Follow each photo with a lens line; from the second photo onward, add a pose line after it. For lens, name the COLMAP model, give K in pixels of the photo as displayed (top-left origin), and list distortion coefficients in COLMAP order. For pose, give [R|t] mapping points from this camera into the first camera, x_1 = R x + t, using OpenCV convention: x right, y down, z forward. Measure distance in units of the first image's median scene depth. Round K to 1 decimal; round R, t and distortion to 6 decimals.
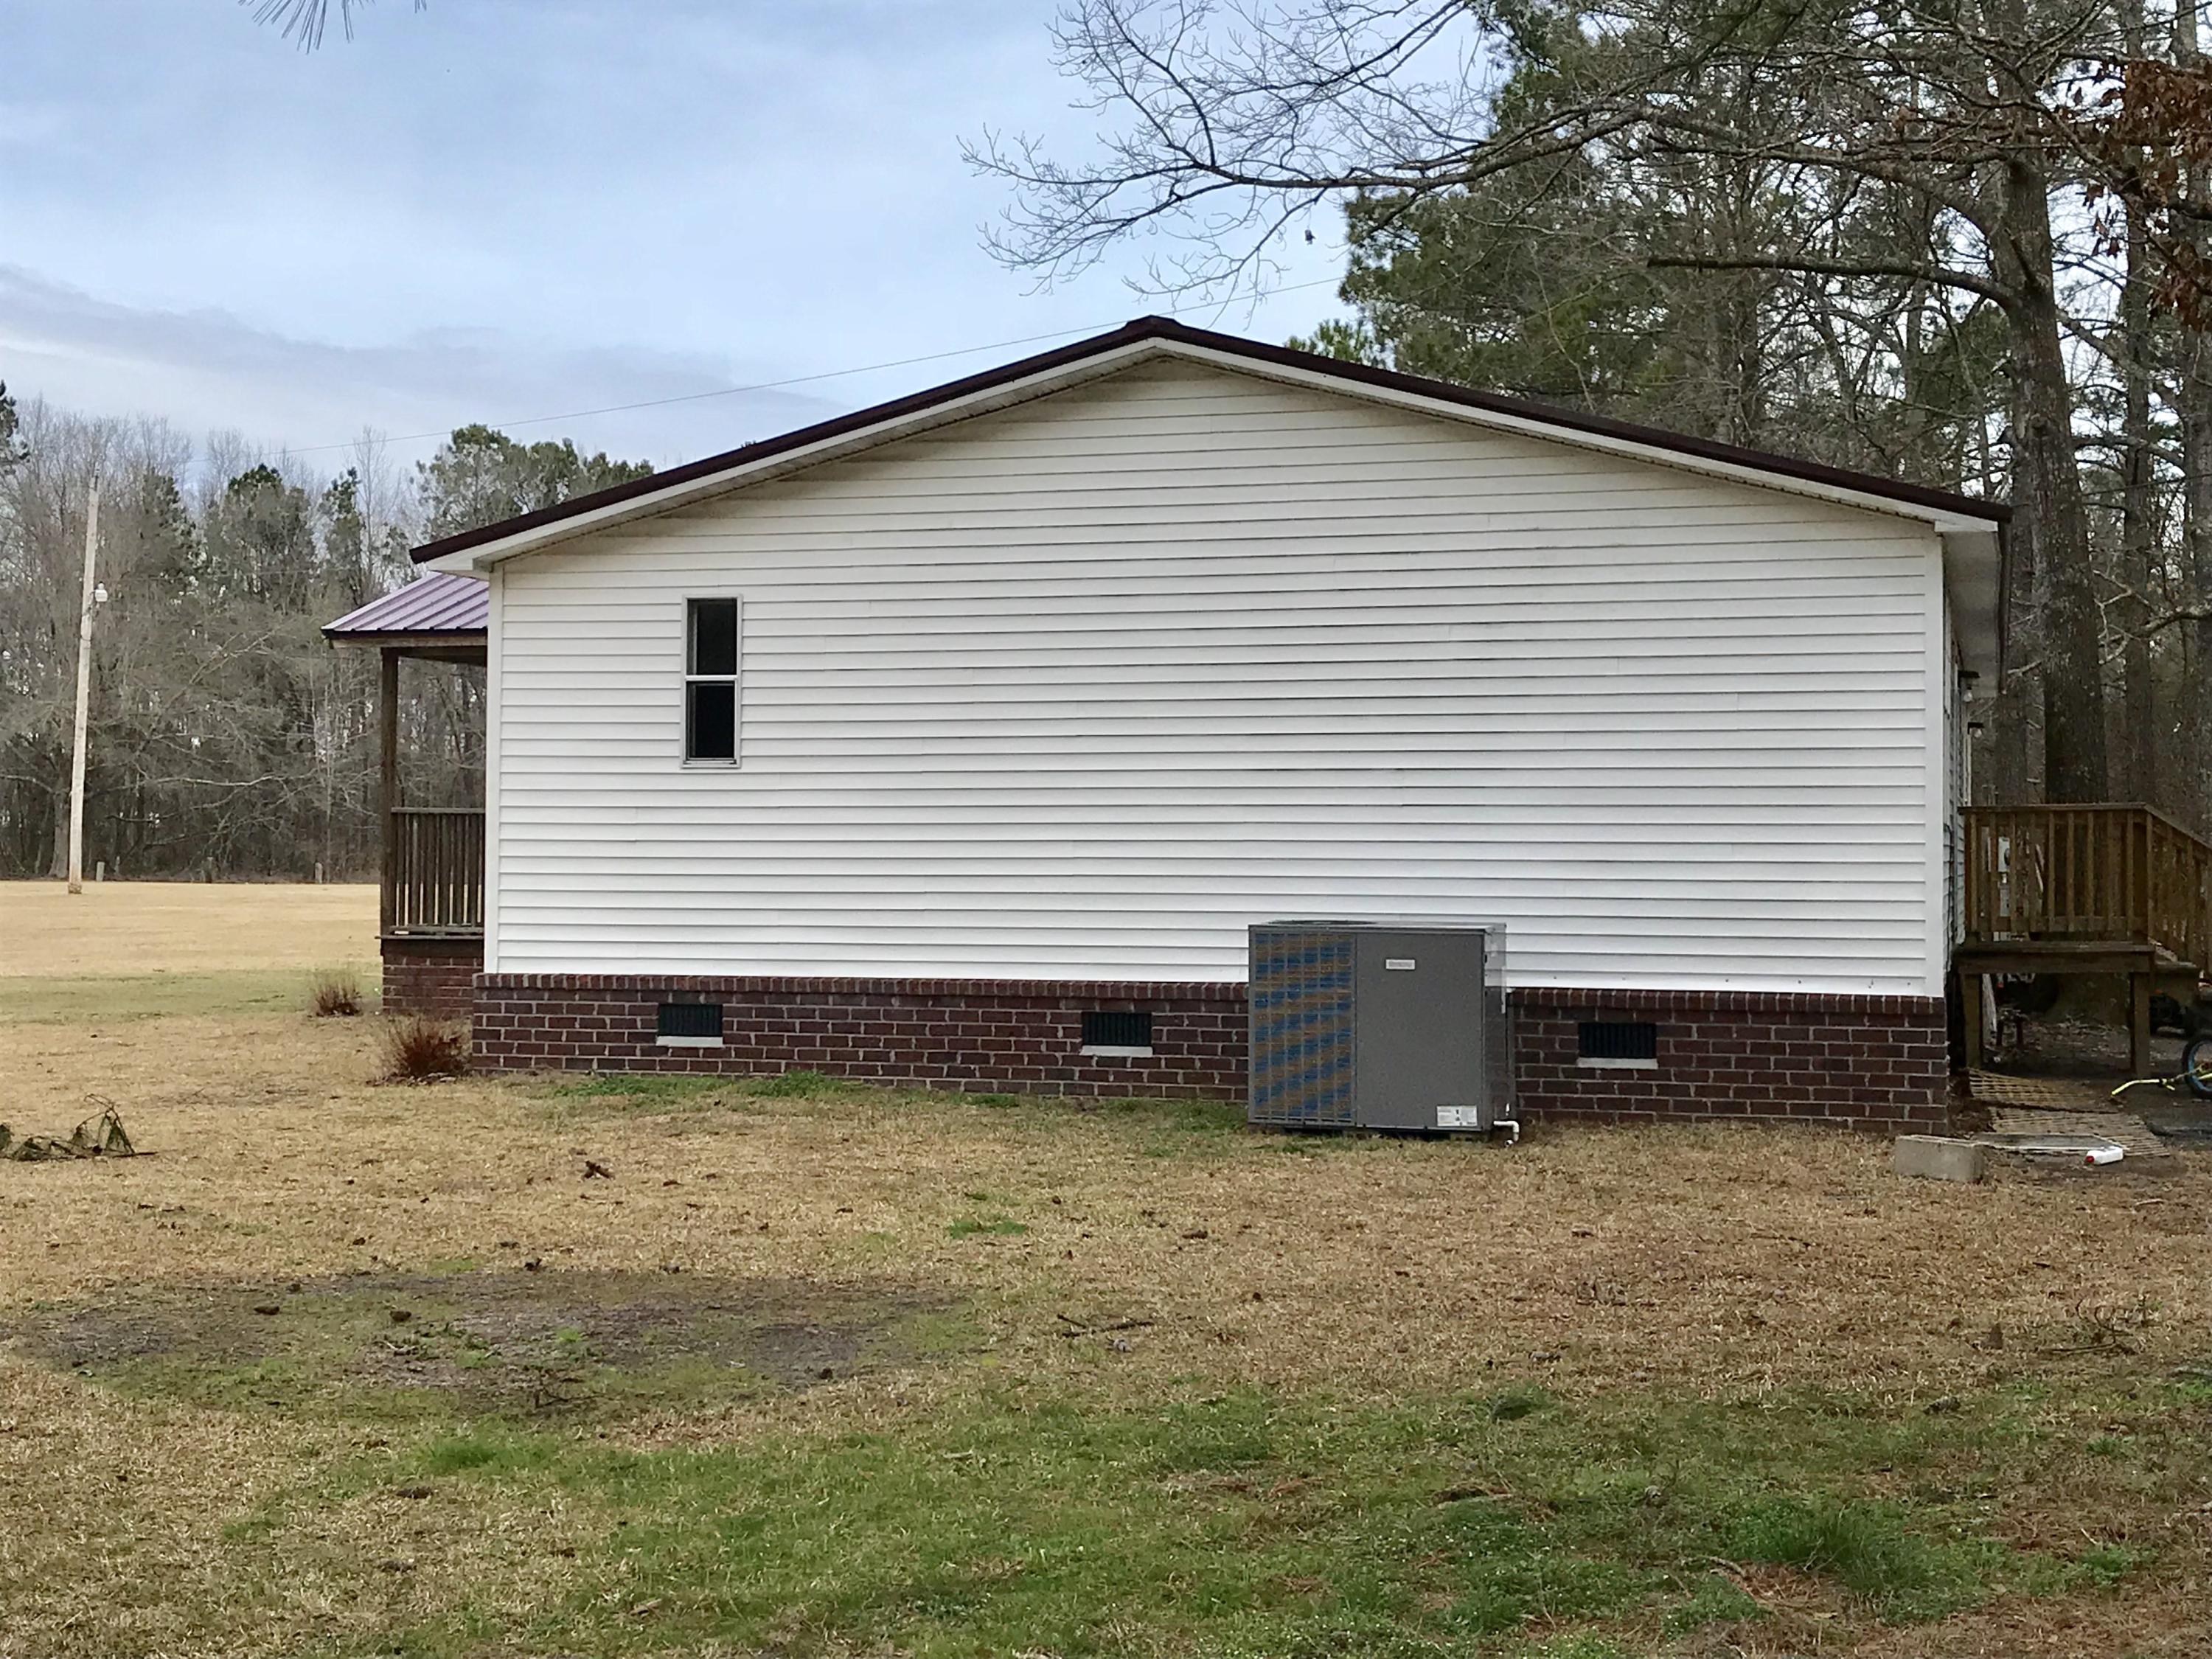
lens RADIAL K [[3485.9, 0, 1107.2], [0, 3485.9, 826.5], [0, 0, 1]] dist [-0.024112, 0.000000]
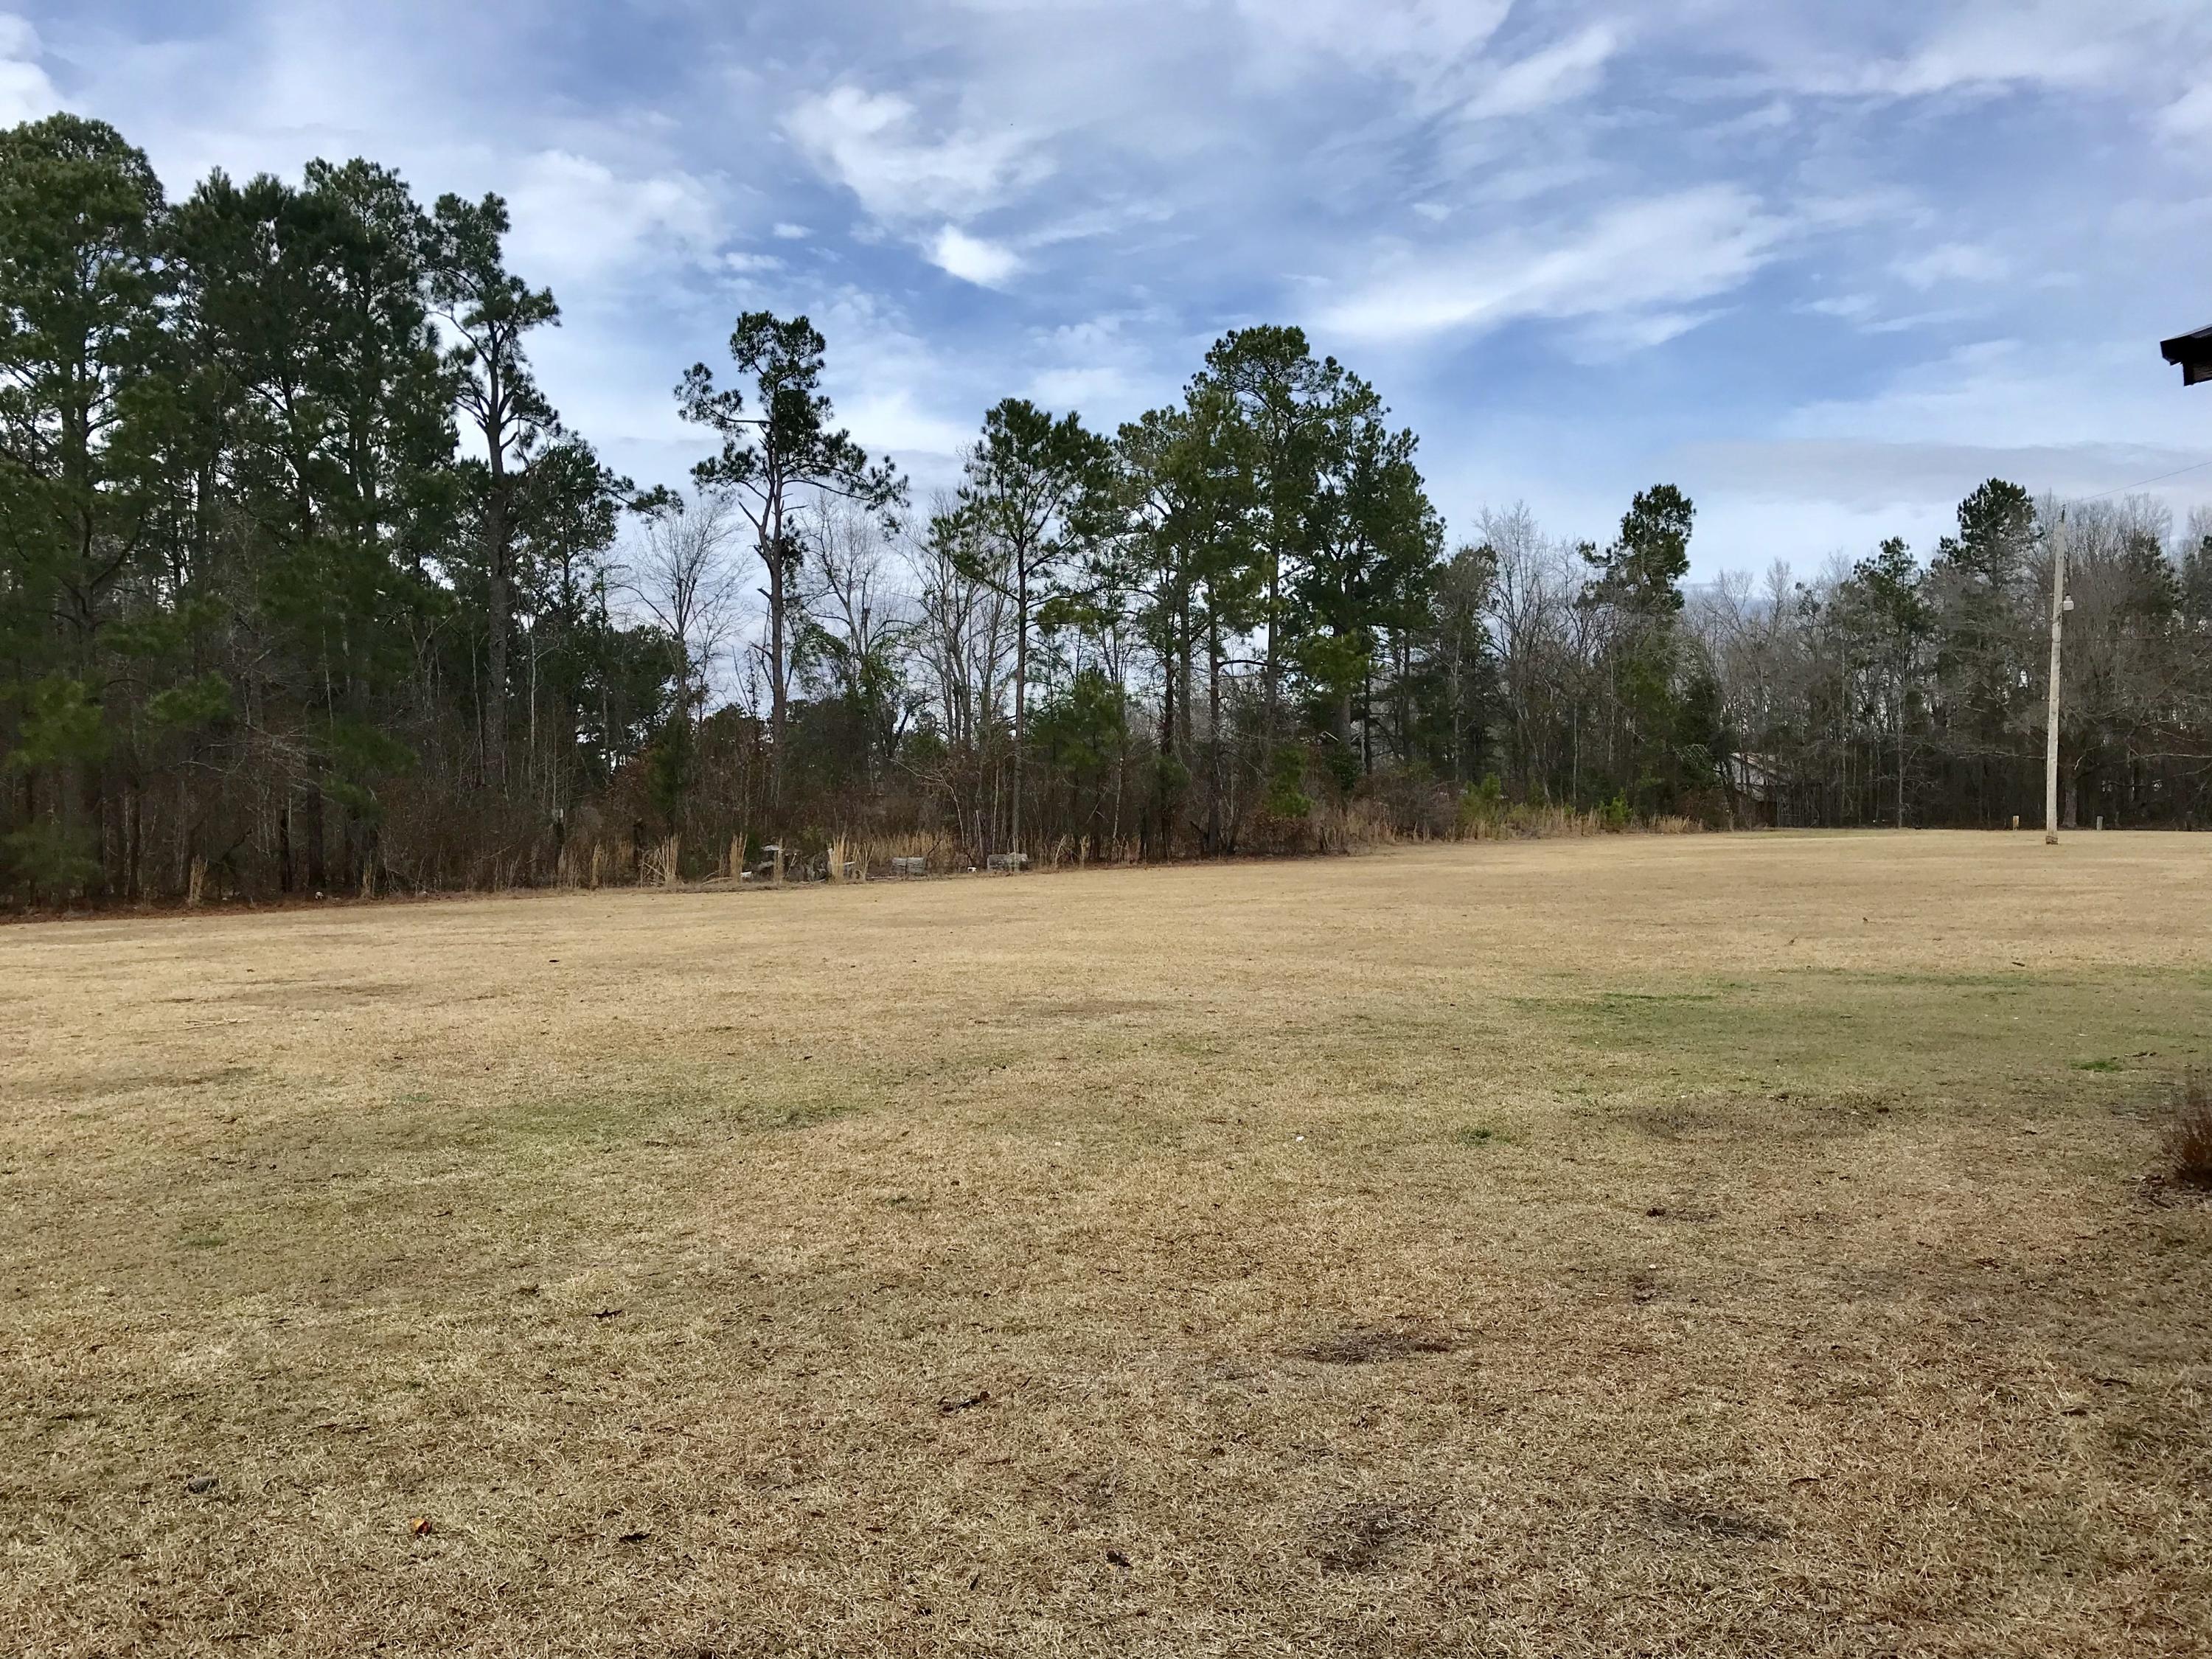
lens RADIAL K [[1817.3, 0, 1102.2], [0, 1817.3, 821.0], [0, 0, 1]] dist [0.044869, -0.059277]
pose [[0.695752, -0.011282, -0.718193, -0.038235], [0.019583, 0.999803, 0.003265, 0.001839], [0.718015, -0.016336, 0.695836, 0.191428]]
